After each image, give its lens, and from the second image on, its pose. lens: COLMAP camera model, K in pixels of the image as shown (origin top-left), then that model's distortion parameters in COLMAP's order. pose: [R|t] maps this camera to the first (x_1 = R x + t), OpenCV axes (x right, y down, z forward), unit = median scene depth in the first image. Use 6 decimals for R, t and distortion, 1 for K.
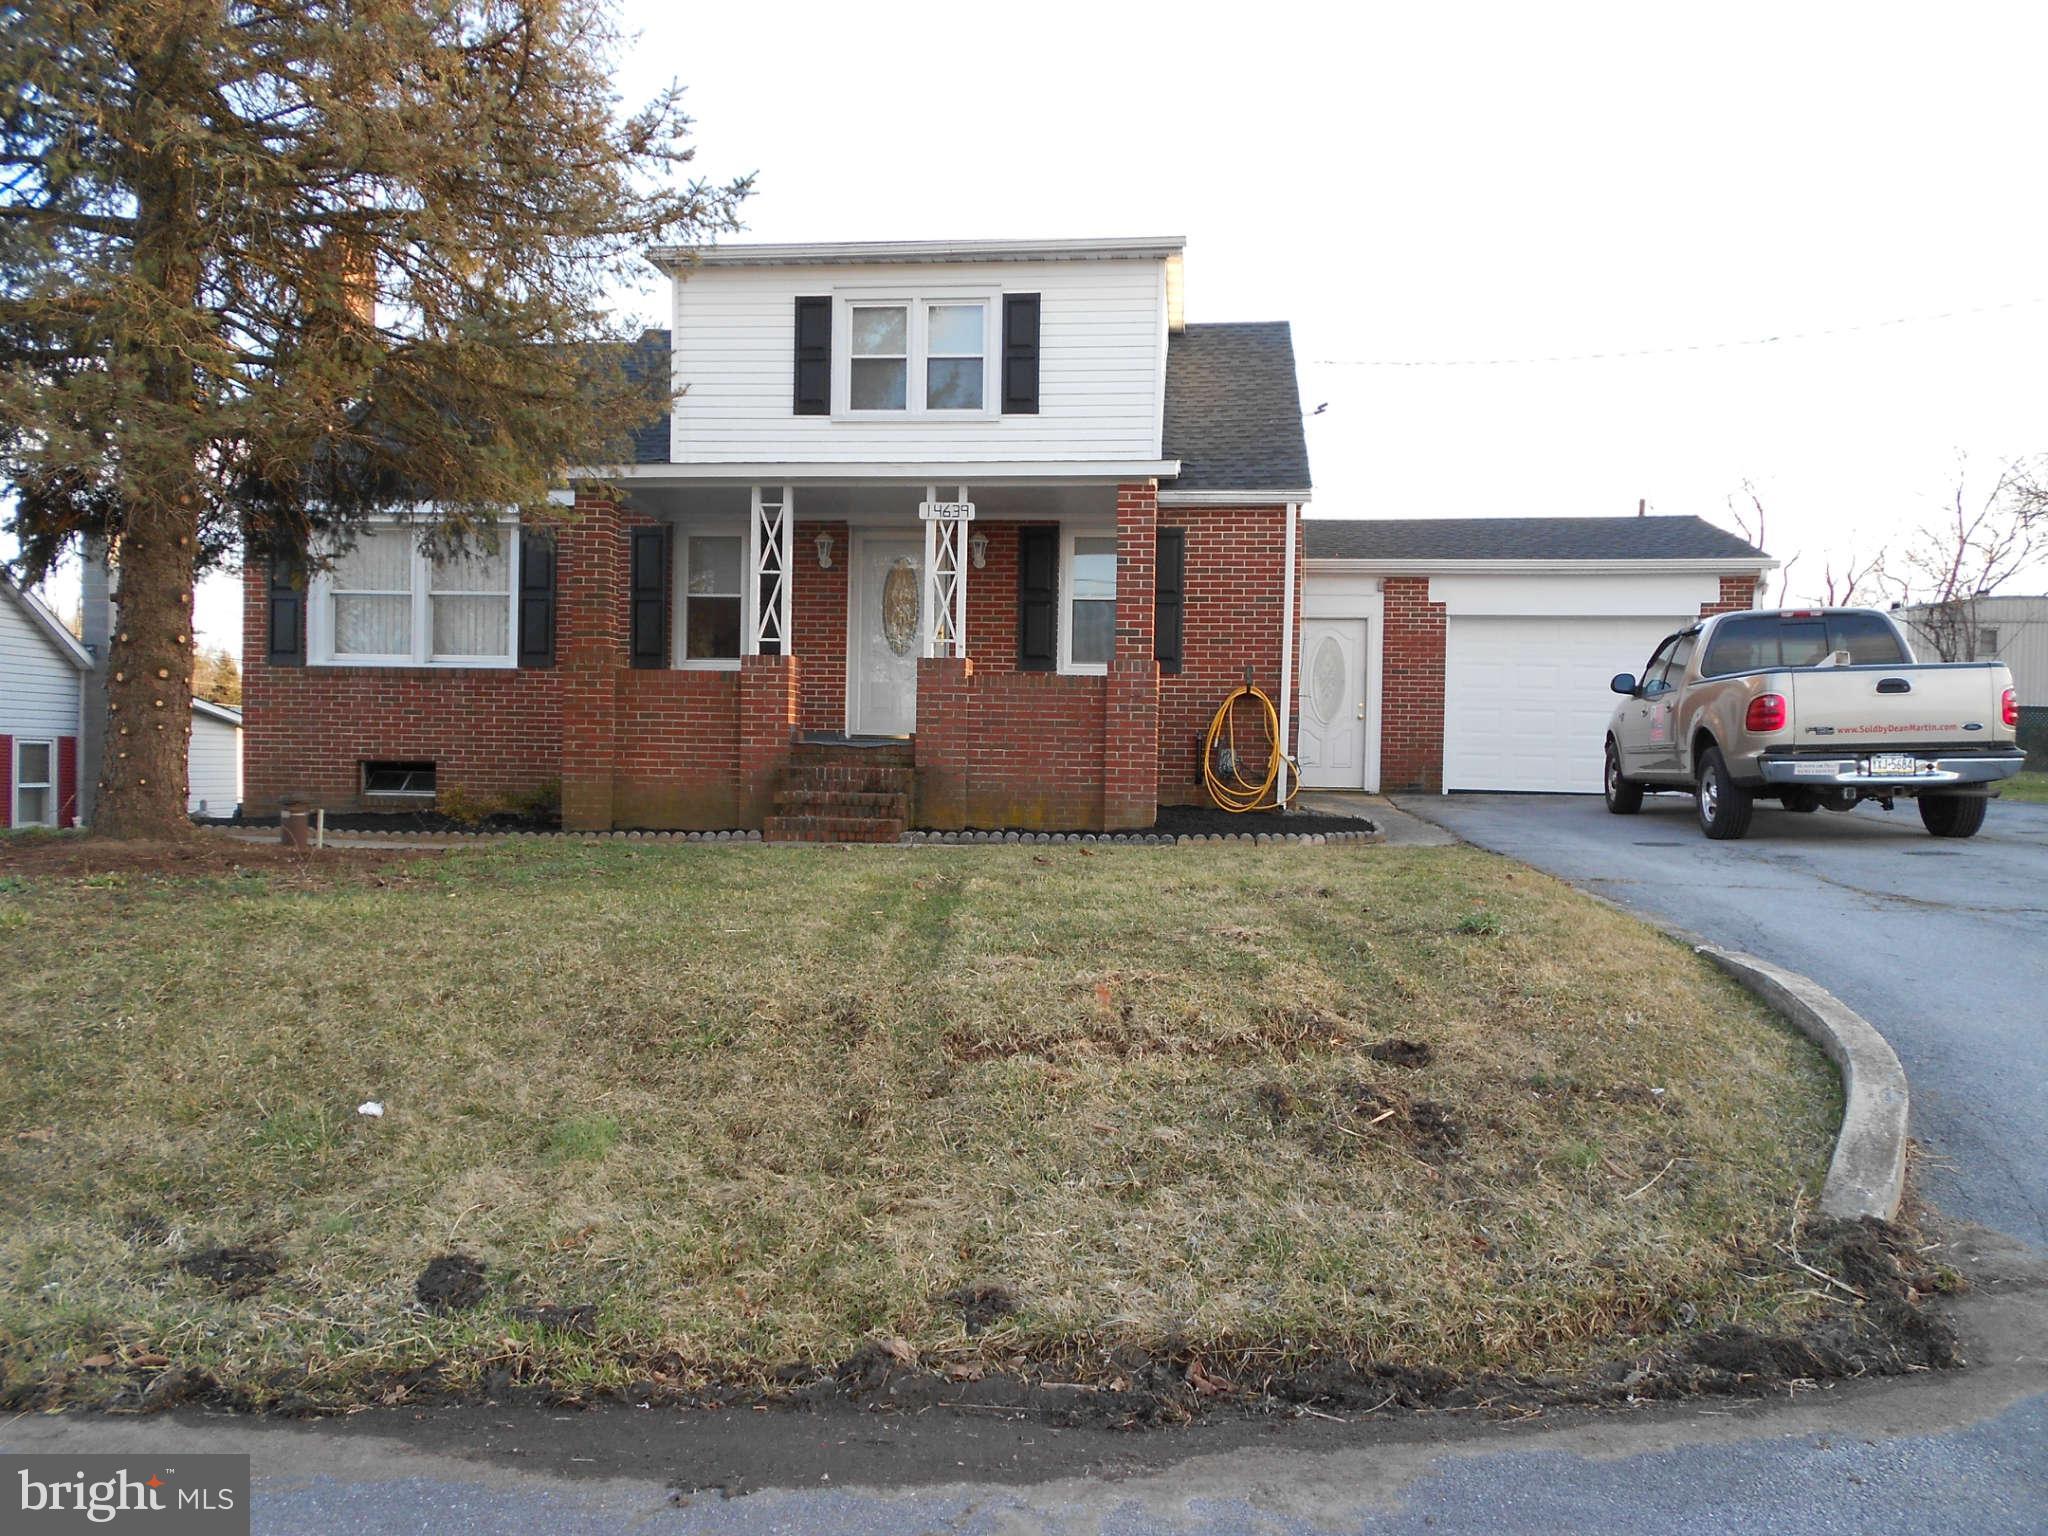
lens RADIAL K [[1595.3, 0, 1024.0], [0, 1595.3, 768.0], [0, 0, 1]] dist [-0.002011, 0.003173]
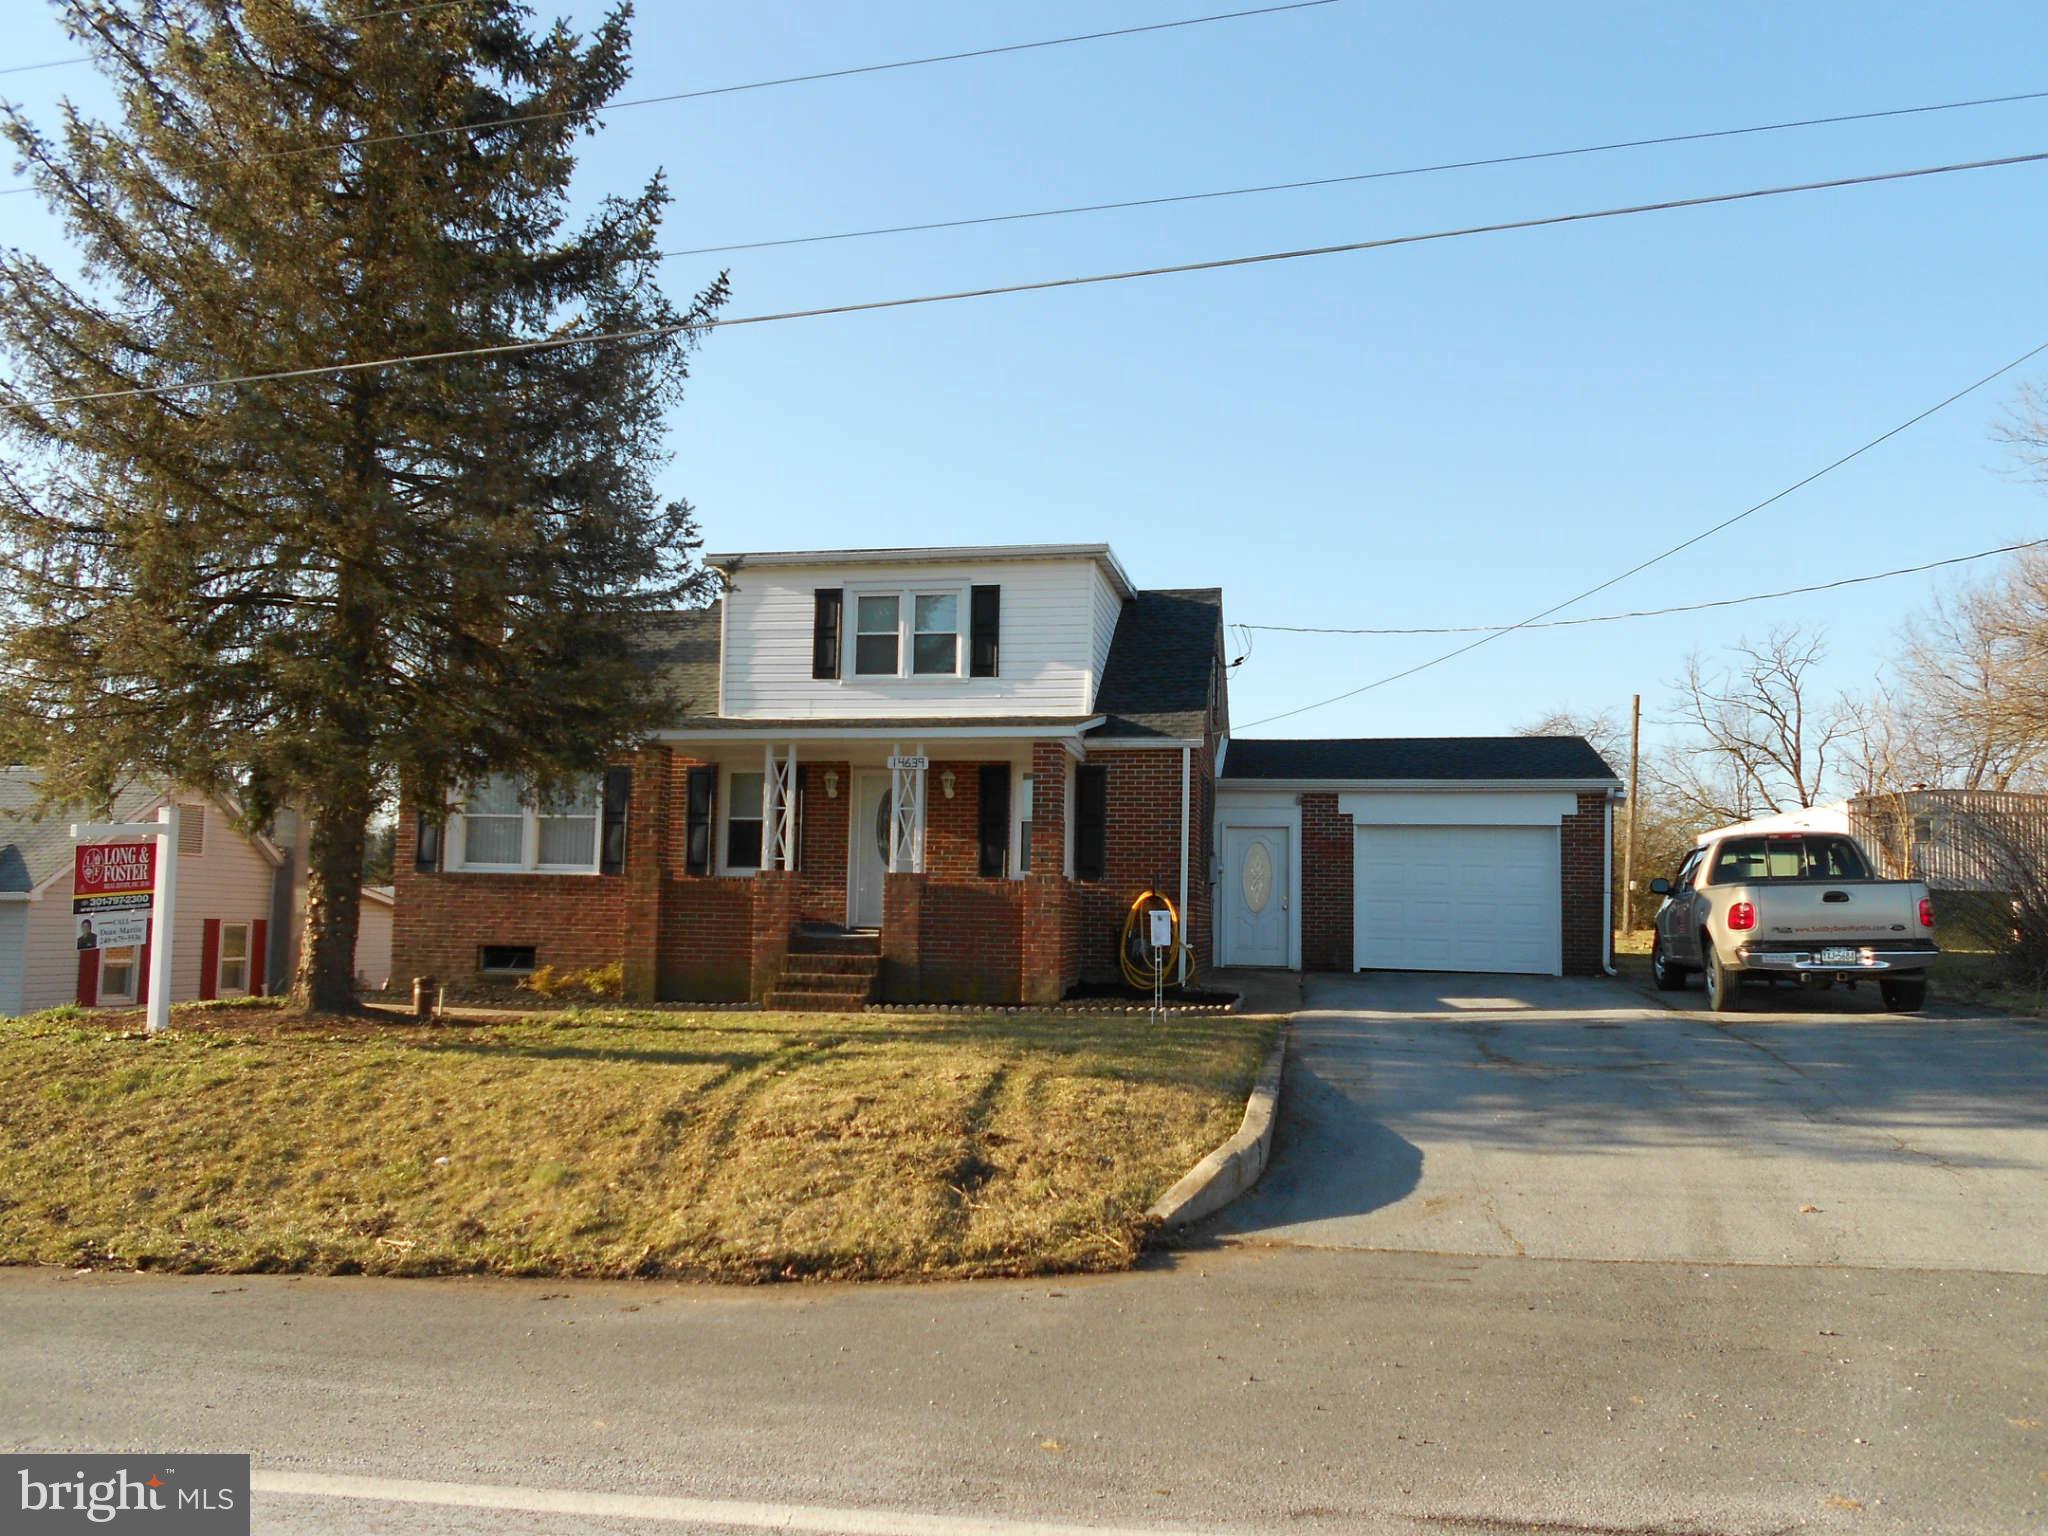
lens RADIAL K [[1575.0, 0, 1024.0], [0, 1575.0, 768.0], [0, 0, 1]] dist [0.003087, 0.008285]
pose [[0.996719, -0.006100, -0.080705, 0.156287], [-0.002154, 0.994802, -0.101805, -0.022105], [0.080907, 0.101645, 0.991525, -0.304148]]
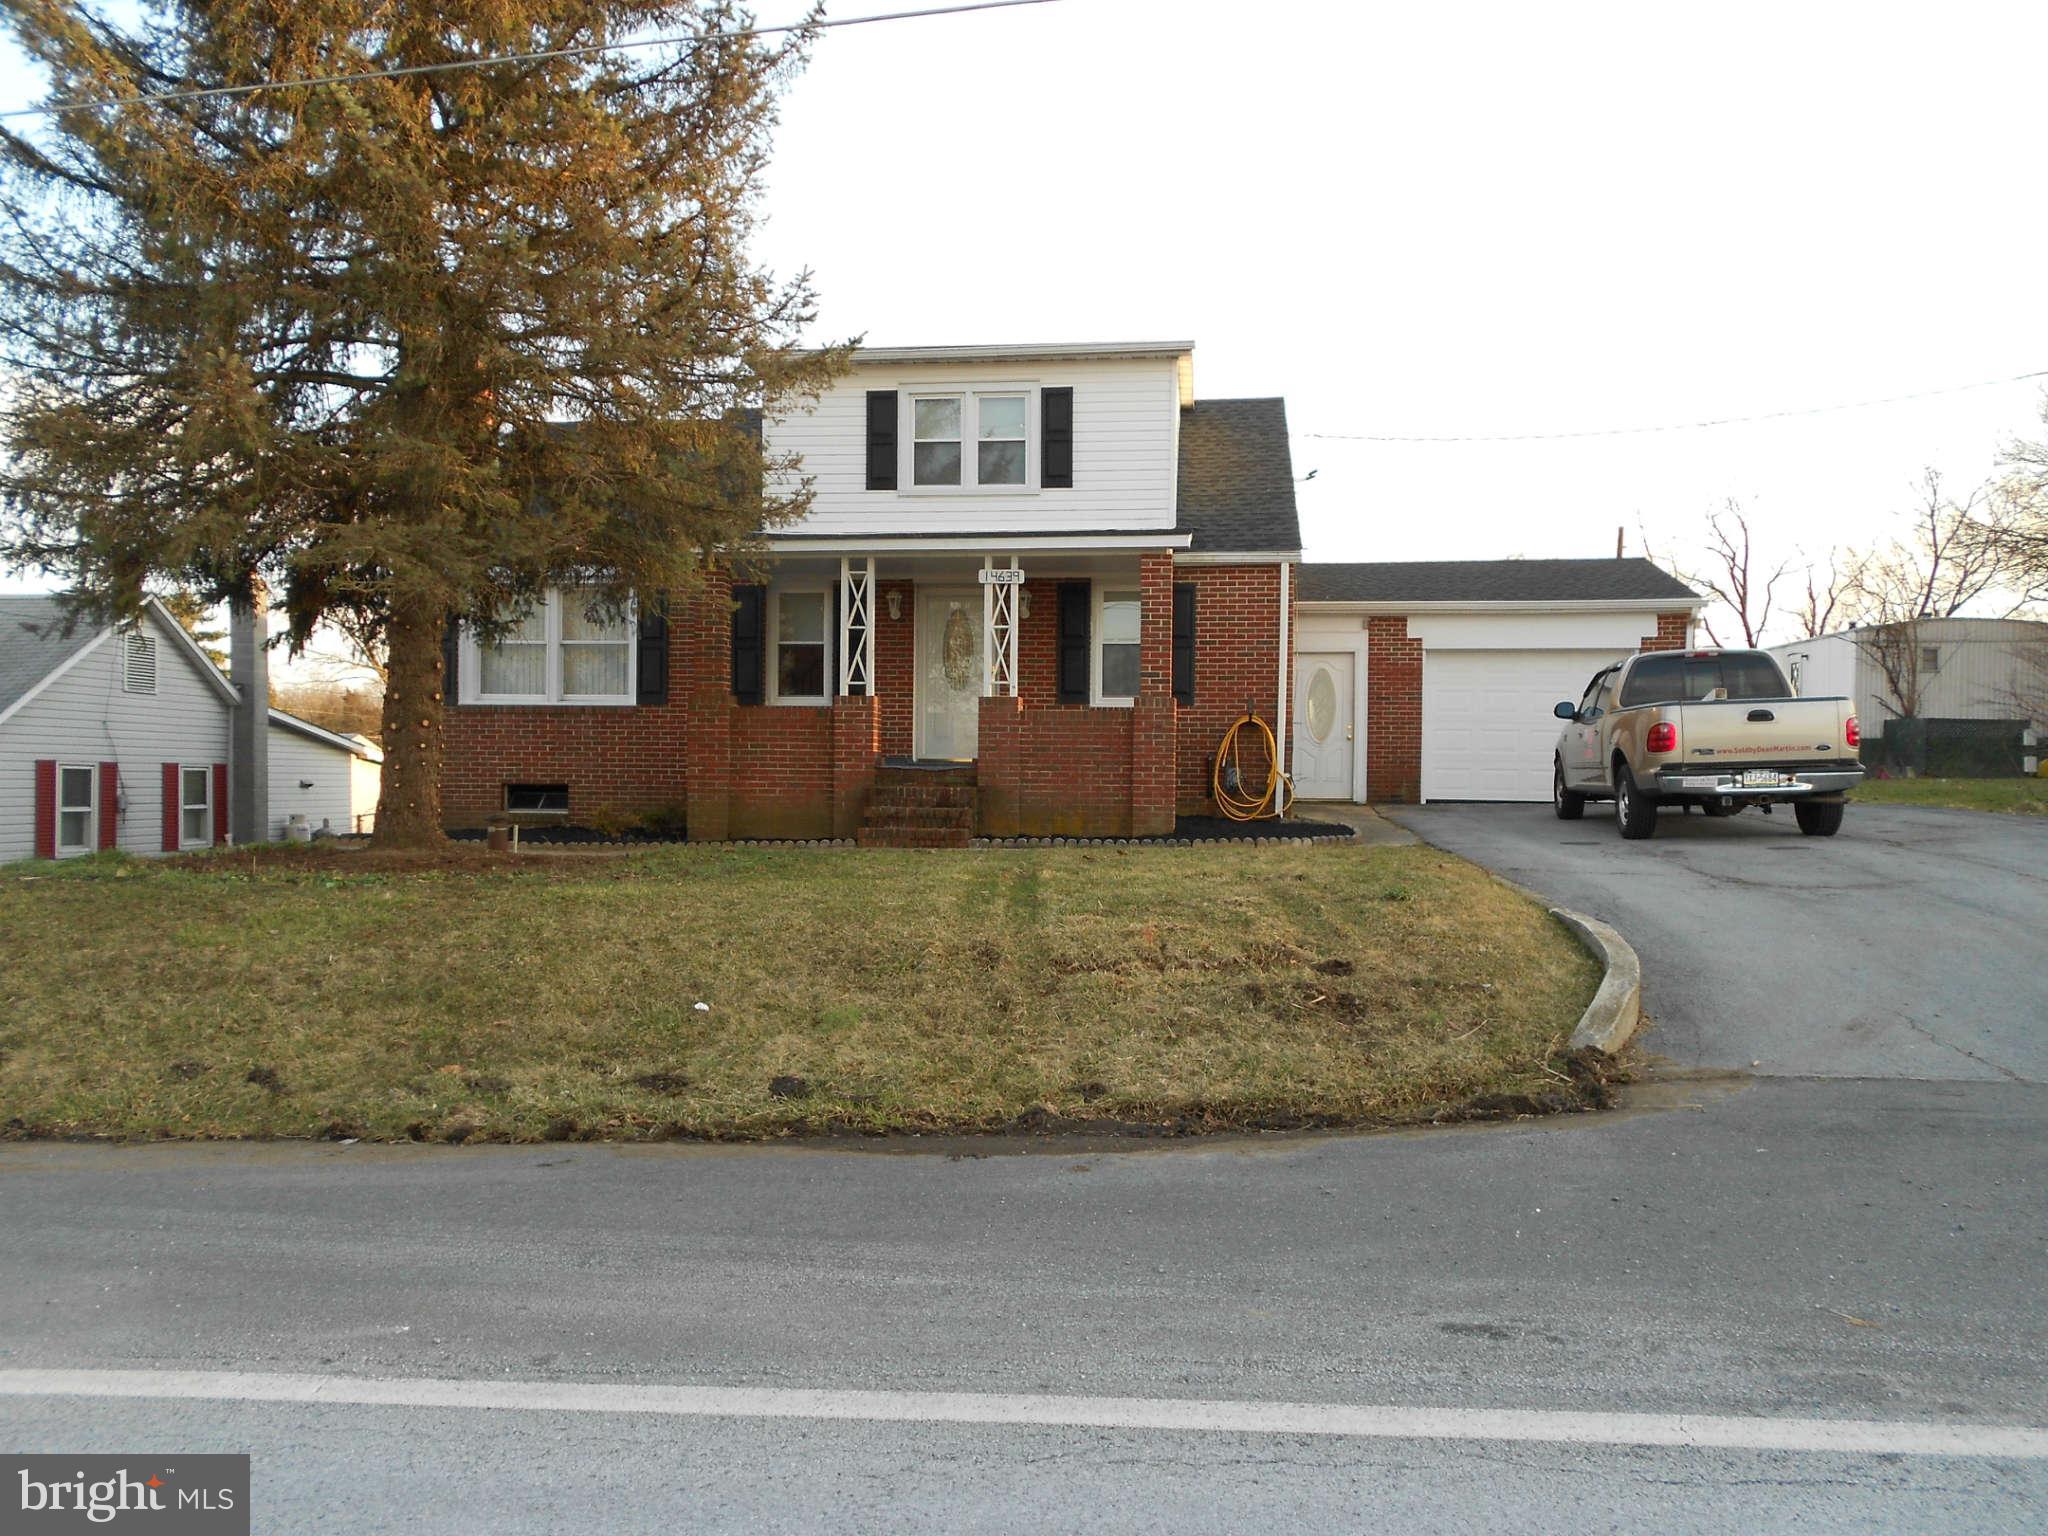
lens RADIAL K [[1591.3, 0, 1024.0], [0, 1591.3, 768.0], [0, 0, 1]] dist [0.001689, -0.009510]
pose [[0.999926, -0.009221, -0.007953, -0.022661], [0.009163, 0.999931, -0.007323, -0.005213], [0.008020, 0.007250, 0.999942, -0.220025]]
